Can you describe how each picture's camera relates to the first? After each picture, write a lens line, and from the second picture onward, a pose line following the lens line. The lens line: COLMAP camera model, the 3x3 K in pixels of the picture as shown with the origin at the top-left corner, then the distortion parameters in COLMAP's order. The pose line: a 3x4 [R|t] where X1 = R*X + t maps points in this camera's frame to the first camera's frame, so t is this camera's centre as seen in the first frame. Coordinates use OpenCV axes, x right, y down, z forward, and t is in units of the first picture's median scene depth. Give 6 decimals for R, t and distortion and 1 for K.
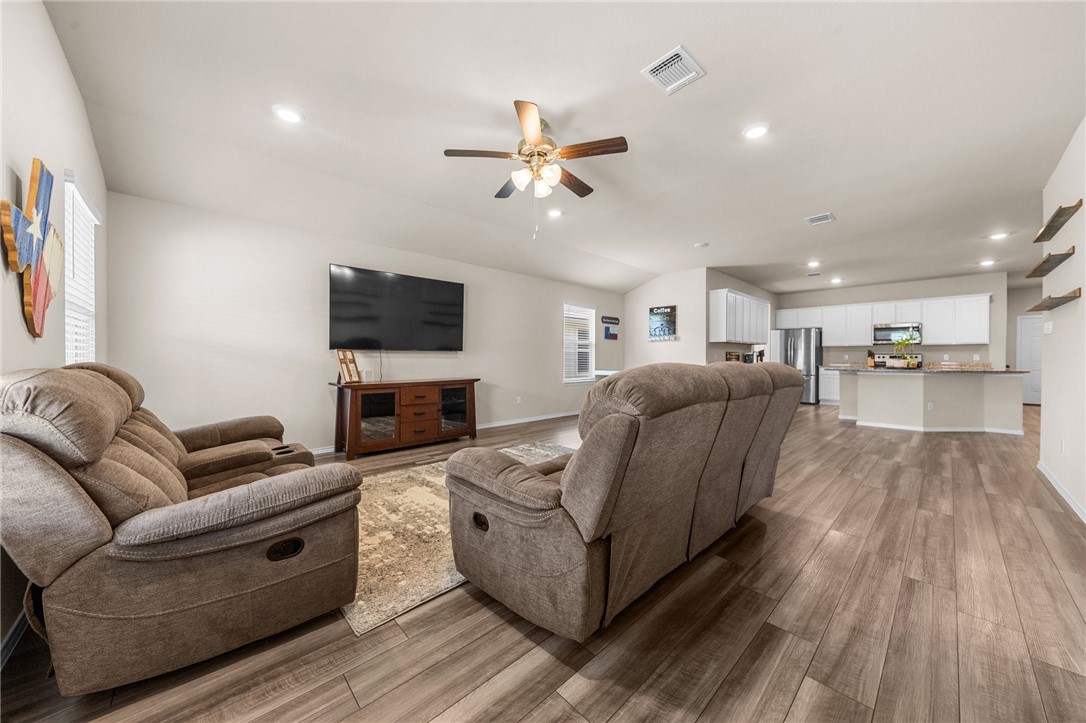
lens RADIAL K [[378.5, 0, 544.4], [0, 378.5, 359.0], [0, 0, 1]] dist [0.000425, -0.000196]
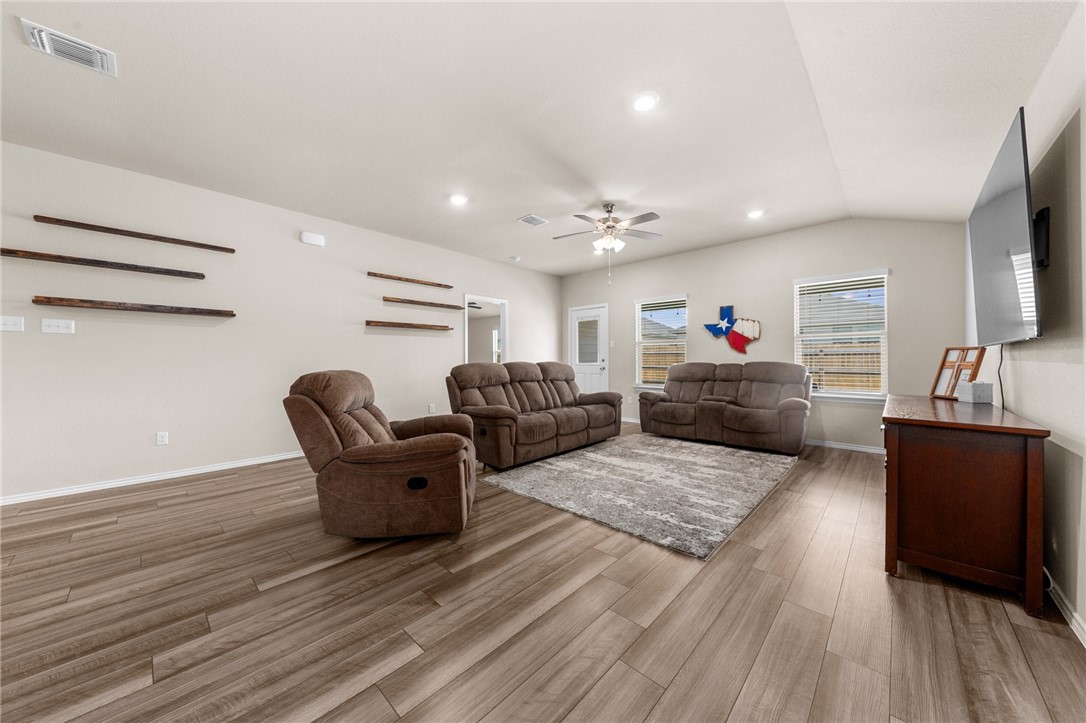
lens RADIAL K [[378.5, 0, 547.7], [0, 378.5, 359.4], [0, 0, 1]] dist [0.000425, -0.000196]
pose [[-0.996259, 0.000137, -0.086412, 0.132043], [0.000110, 1.000000, 0.000308, -0.004278], [0.086412, 0.000298, -0.996259, 0.897664]]
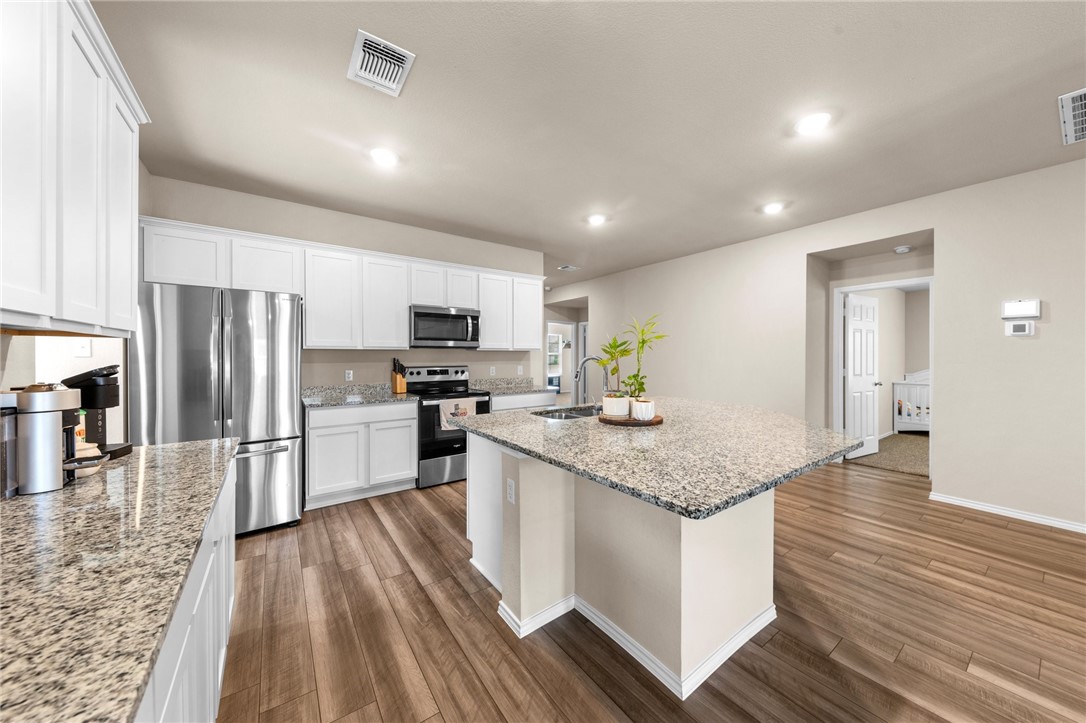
lens RADIAL K [[378.5, 0, 541.9], [0, 378.5, 352.7], [0, 0, 1]] dist [0.000425, -0.000196]
pose [[0.111037, 0.001010, 0.993816, 0.470660], [0.002950, 0.999995, -0.001346, -0.033028], [-0.993812, 0.003082, 0.111033, 0.859080]]
